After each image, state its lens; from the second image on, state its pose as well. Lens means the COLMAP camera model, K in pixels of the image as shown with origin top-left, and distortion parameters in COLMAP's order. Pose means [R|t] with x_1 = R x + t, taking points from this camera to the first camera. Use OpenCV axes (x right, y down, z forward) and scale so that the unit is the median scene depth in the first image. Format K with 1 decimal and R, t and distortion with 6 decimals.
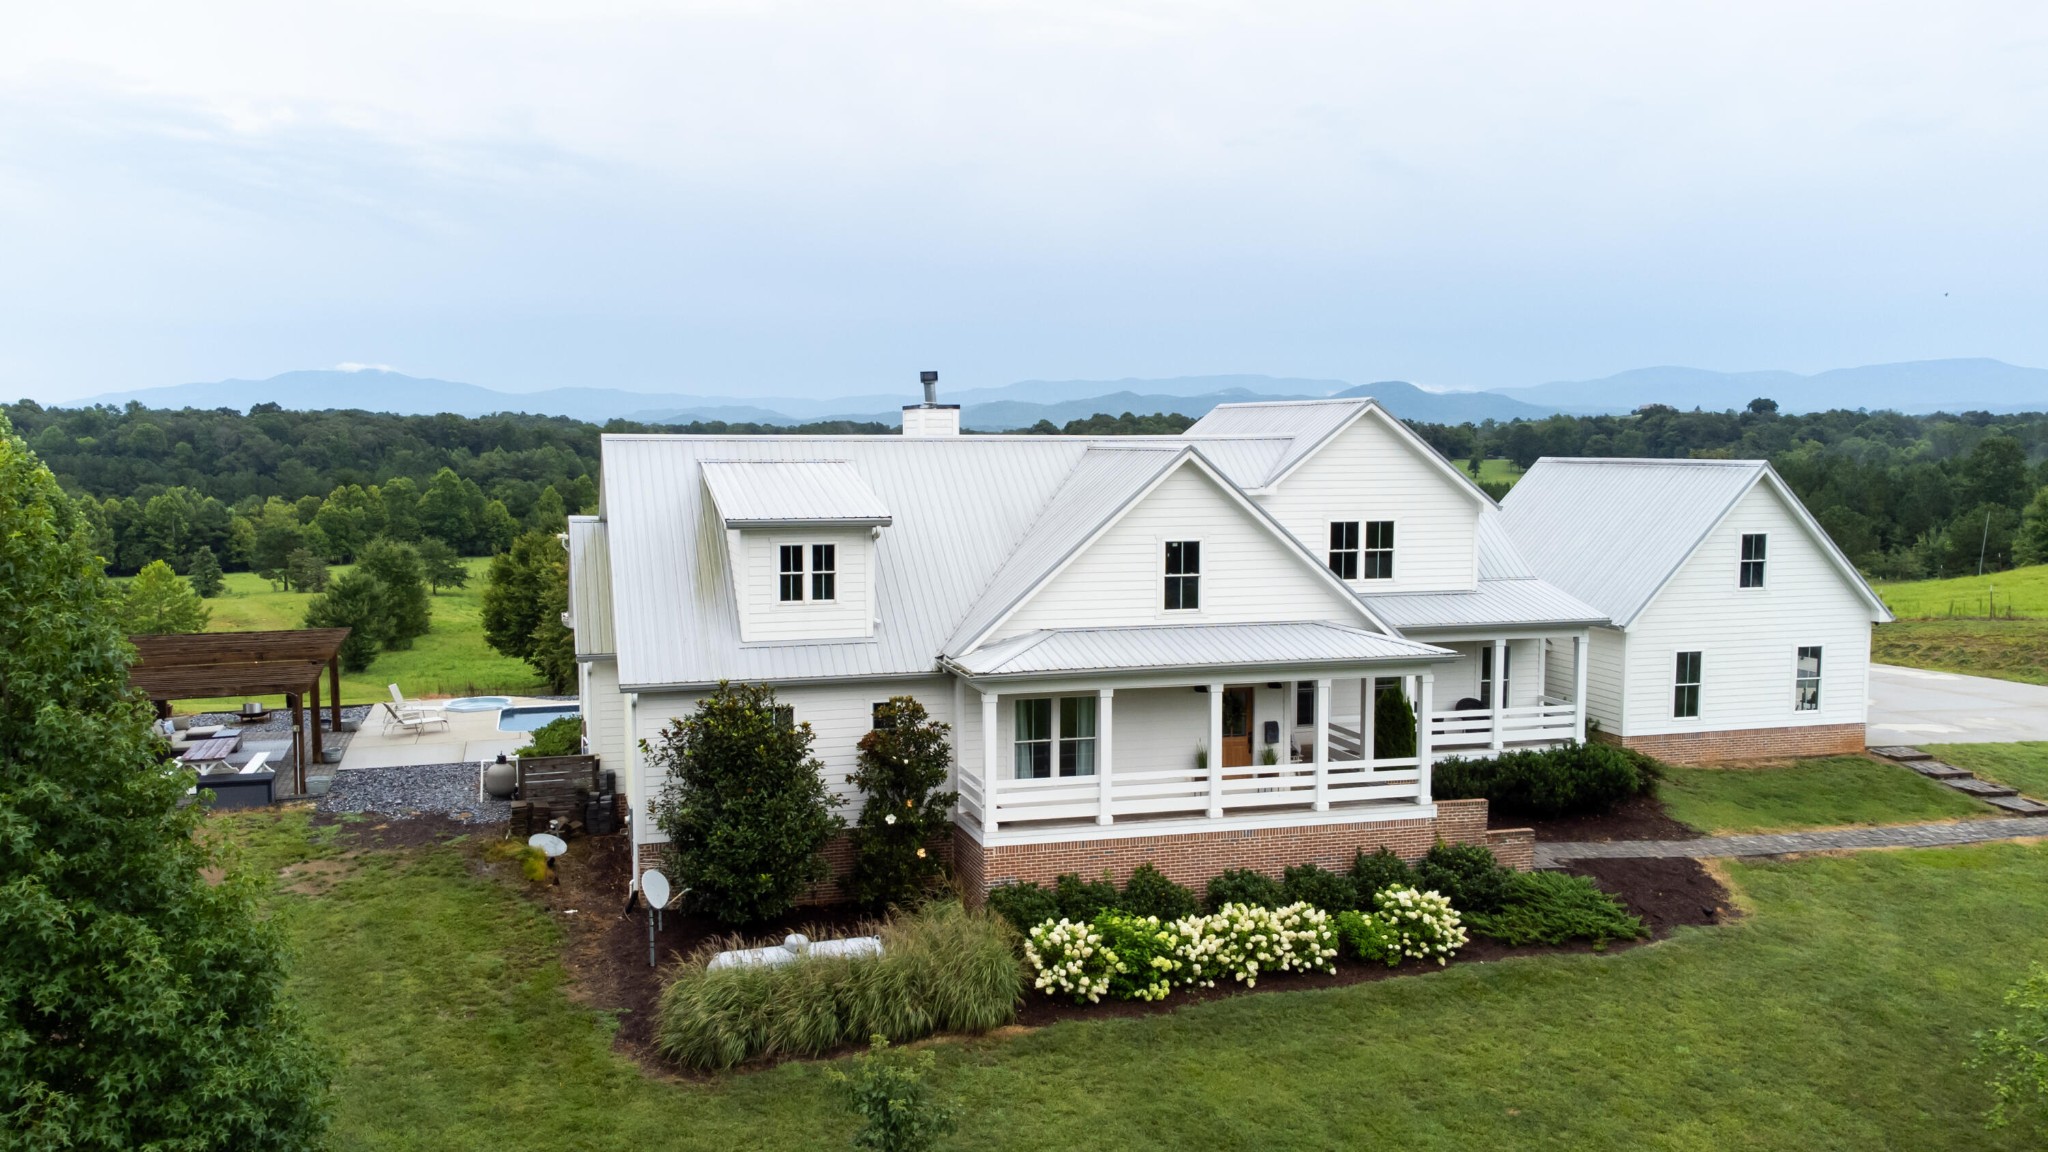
lens RADIAL K [[1584.5, 0, 1007.8], [0, 1584.5, 568.1], [0, 0, 1]] dist [0.037195, 0.016709]
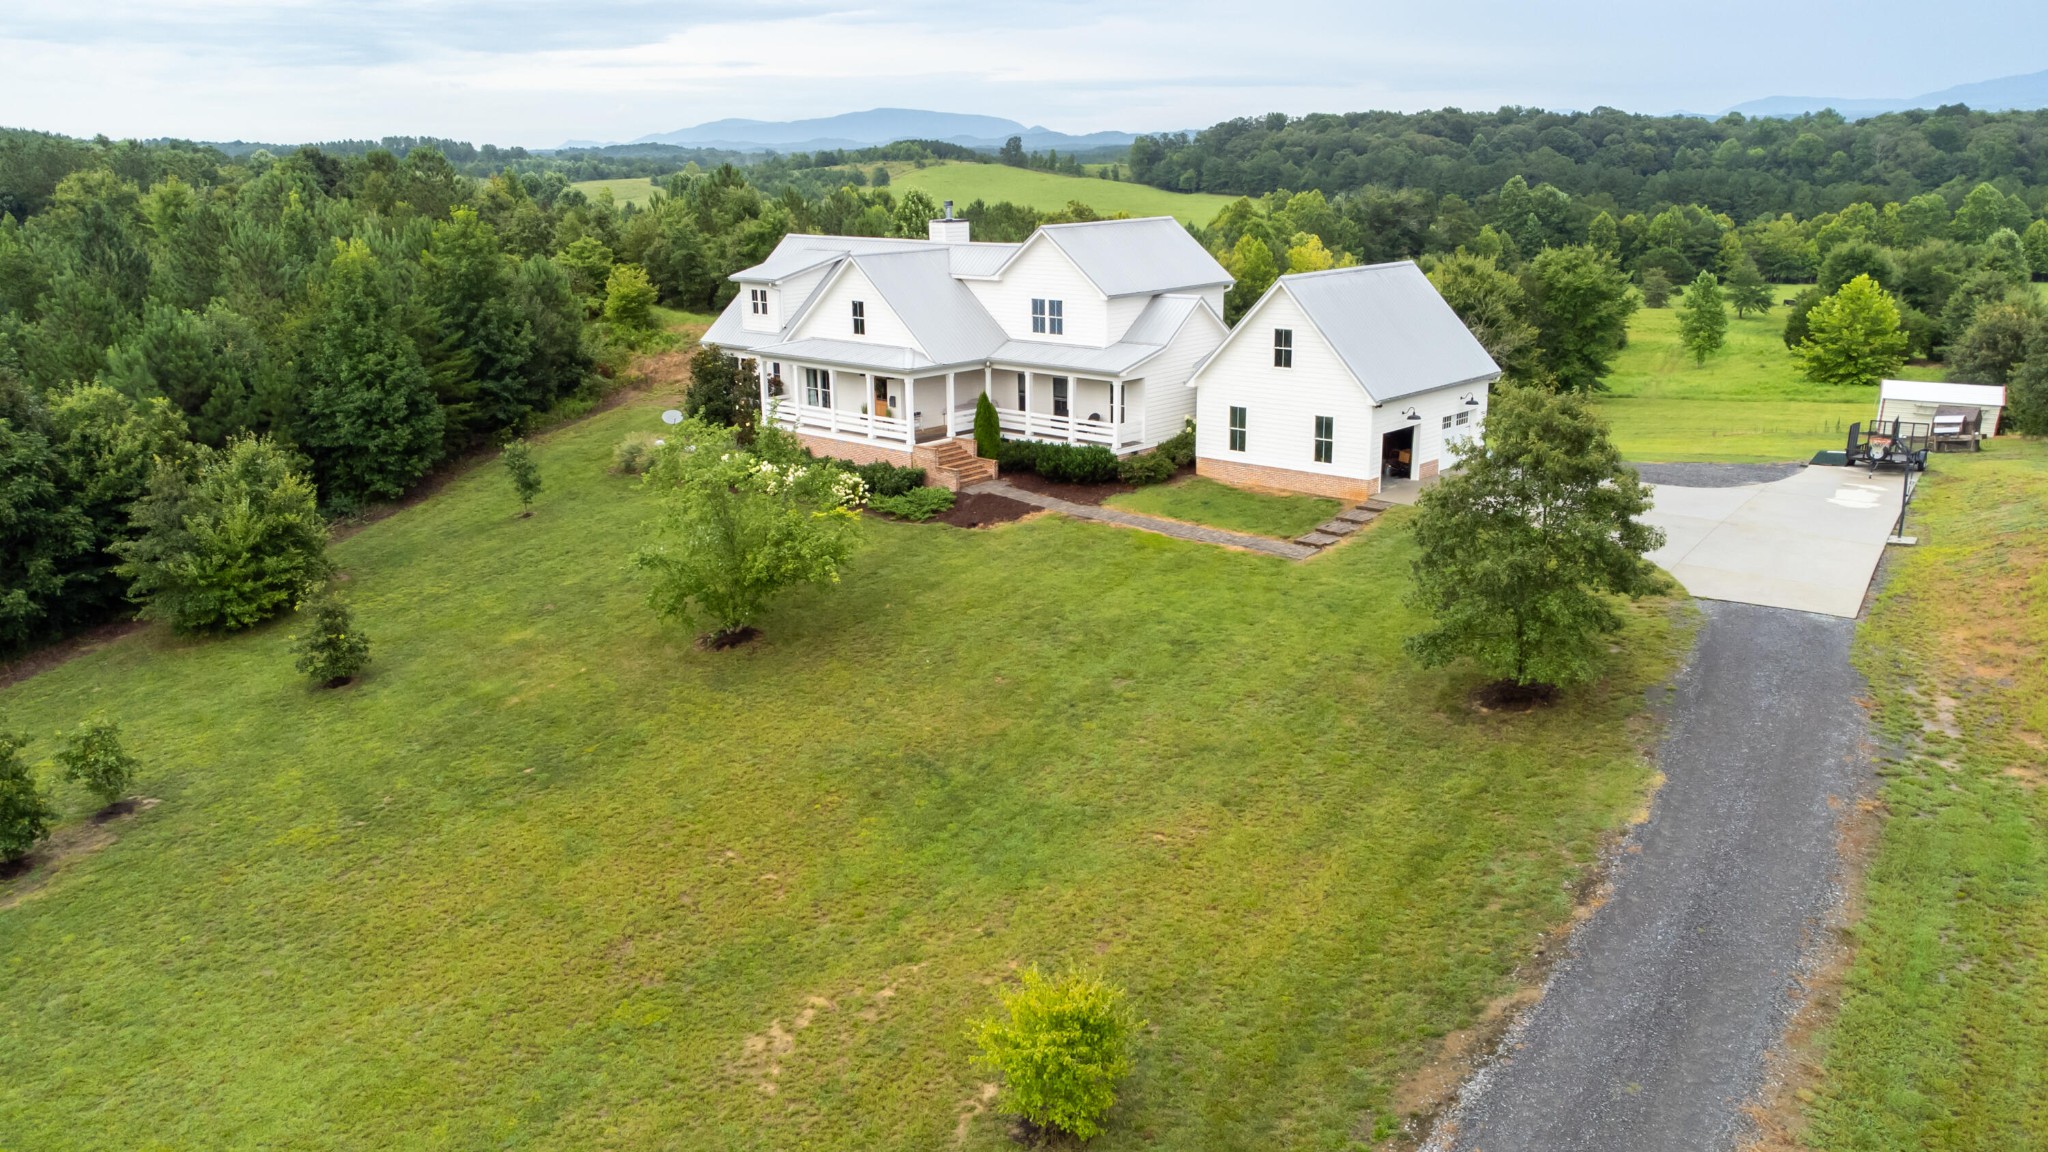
lens RADIAL K [[1584.5, 0, 1007.8], [0, 1584.5, 568.1], [0, 0, 1]] dist [0.037195, 0.016709]
pose [[0.518163, 0.212451, -0.828476, 2.055215], [-0.058552, 0.975197, 0.213455, -0.134035], [0.853276, -0.062096, 0.517750, 0.075636]]
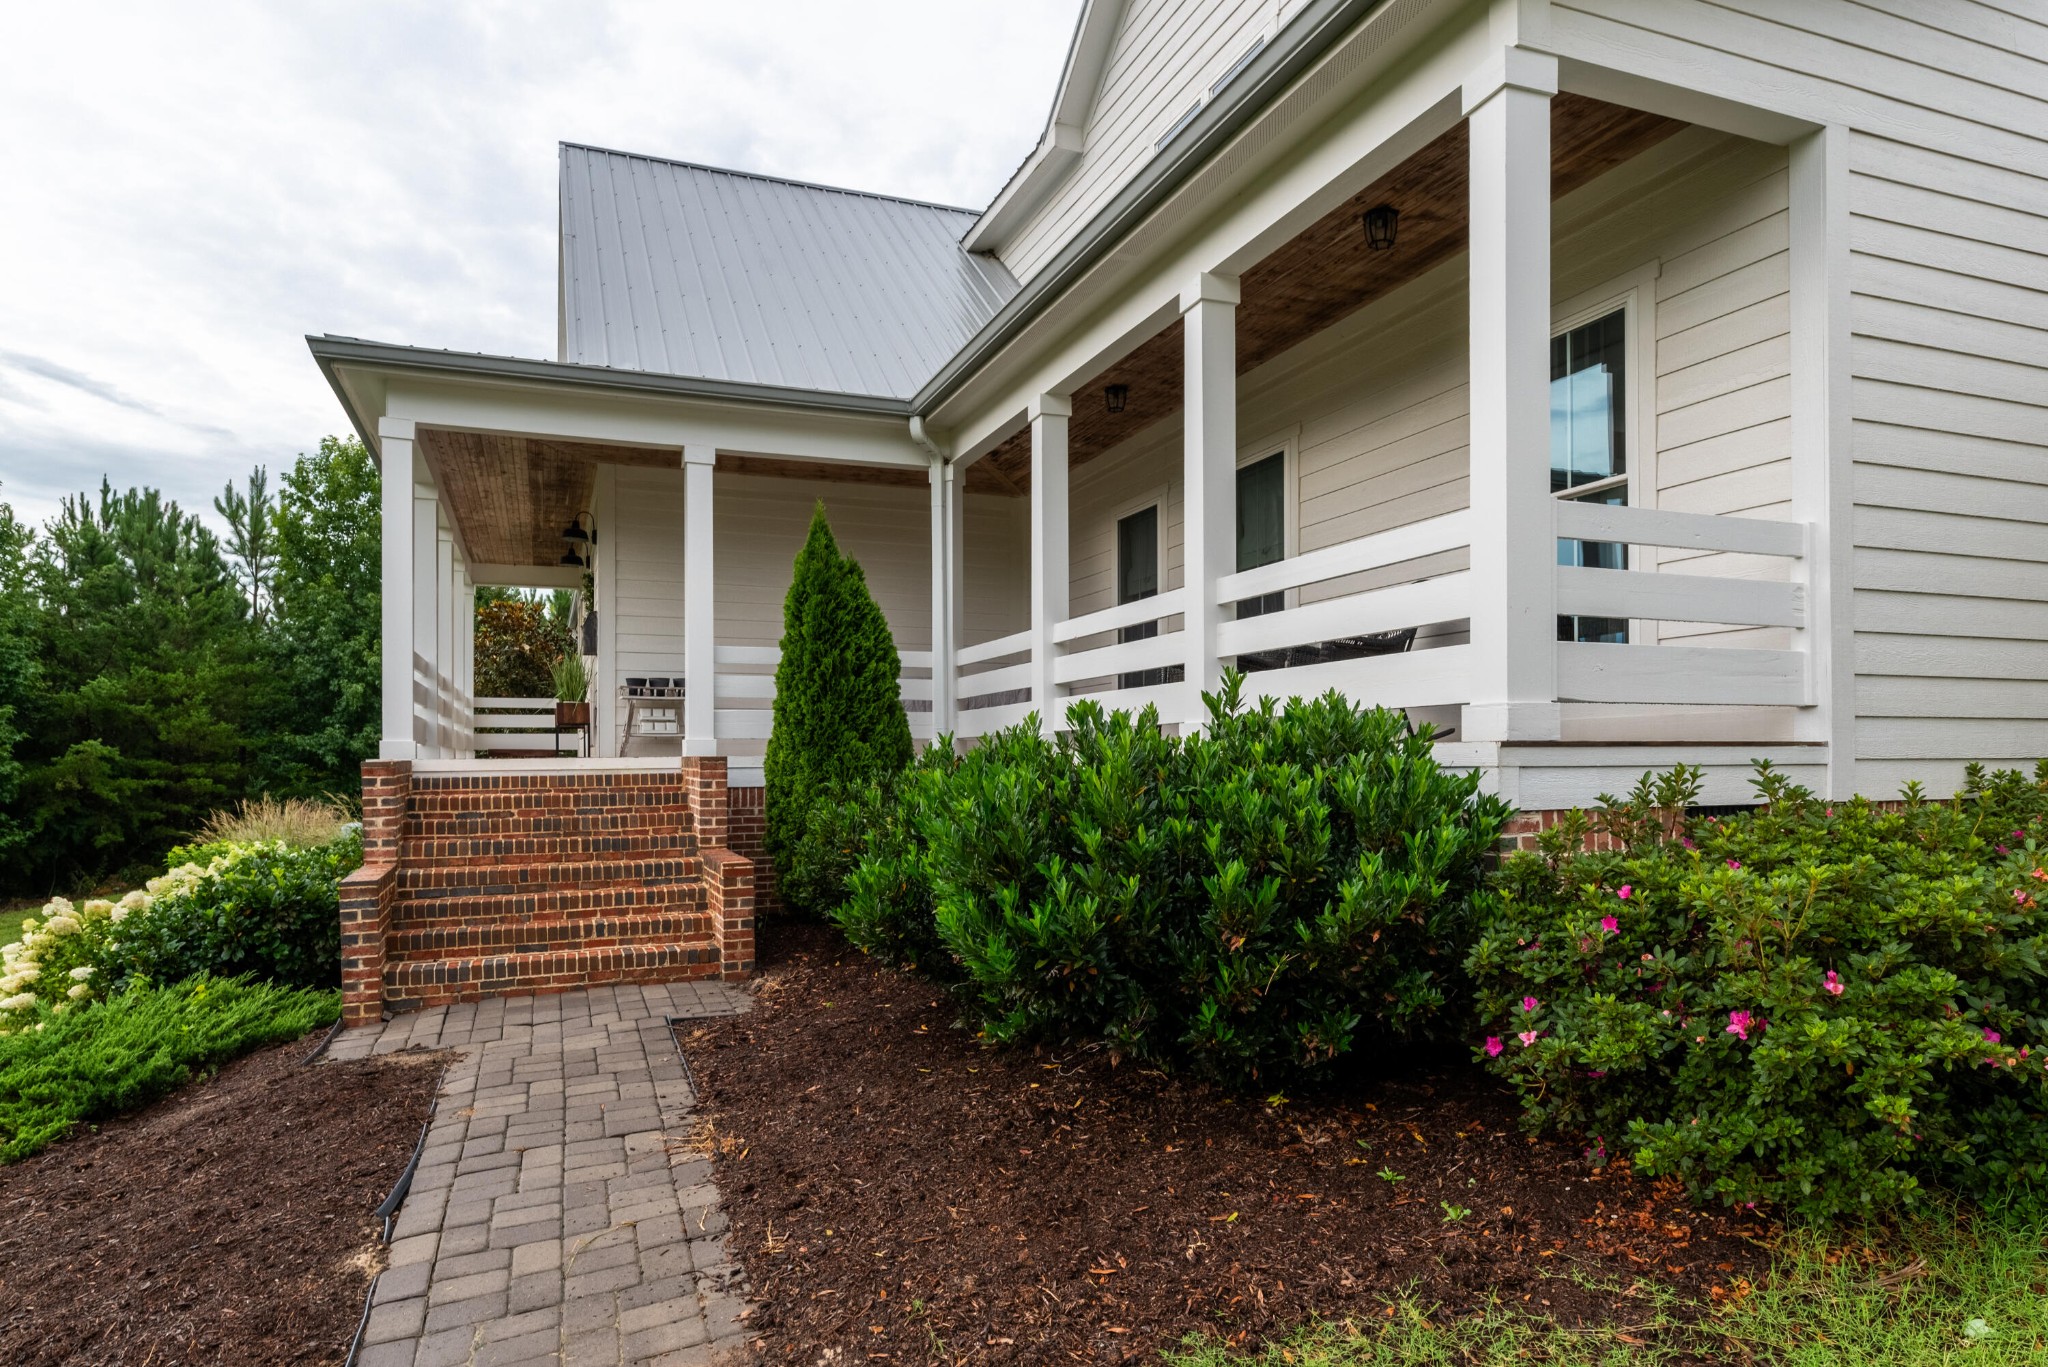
lens RADIAL K [[1238.6, 0, 1028.1], [0, 1238.6, 722.5], [0, 0, 1]] dist [0.007886, 0.001673]
pose [[0.101892, -0.022889, -0.994532, 0.587919], [-0.075854, 0.996646, -0.030709, 0.142702], [0.991899, 0.078568, 0.099814, 1.160160]]
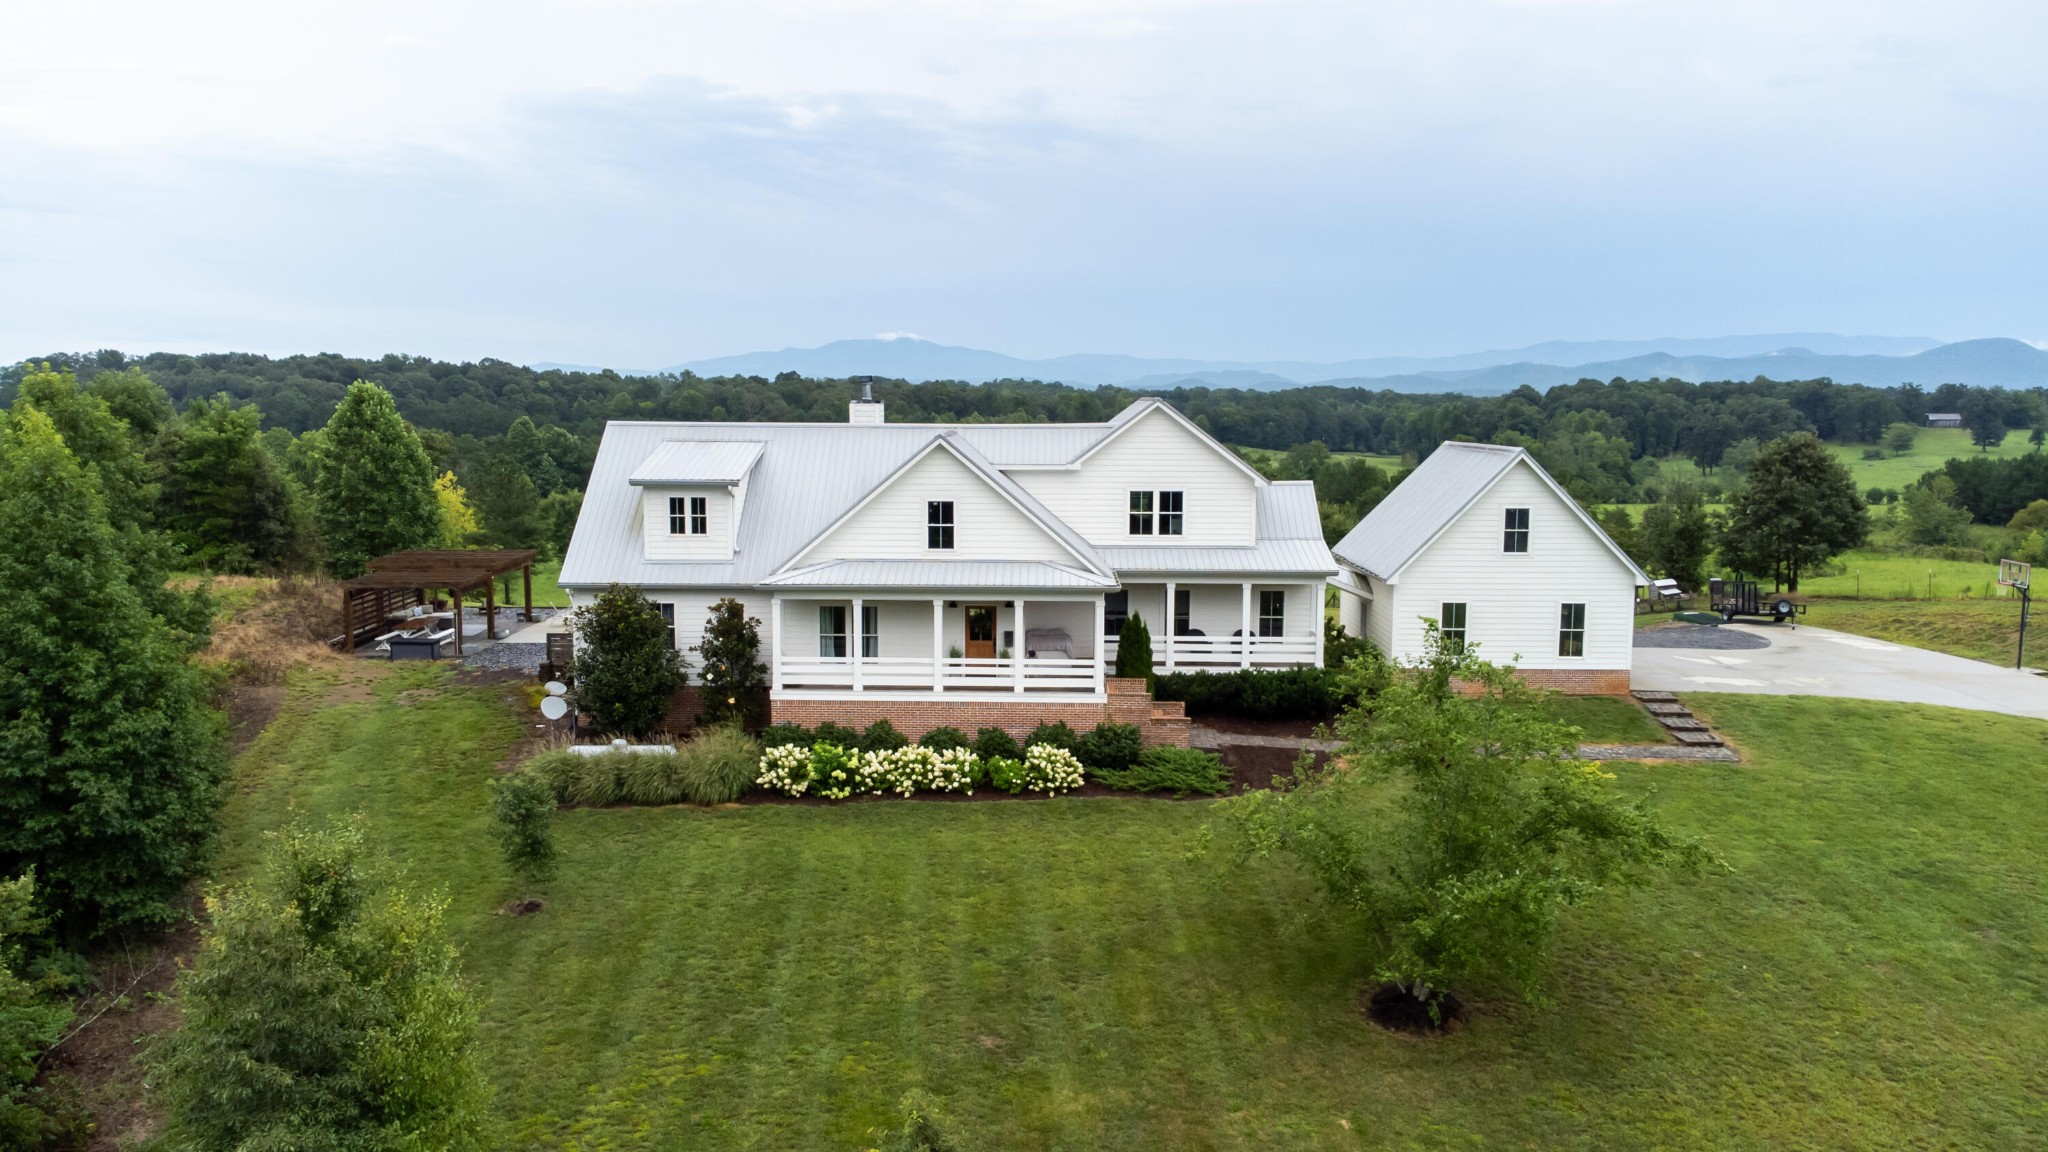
lens RADIAL K [[1589.4, 0, 1041.3], [0, 1589.4, 570.7], [0, 0, 1]] dist [0.092594, -0.151379]
pose [[0.956637, 0.035204, -0.289146, 0.631884], [-0.028430, 0.999215, 0.027594, 0.003620], [0.289890, -0.018177, 0.956887, -0.359596]]
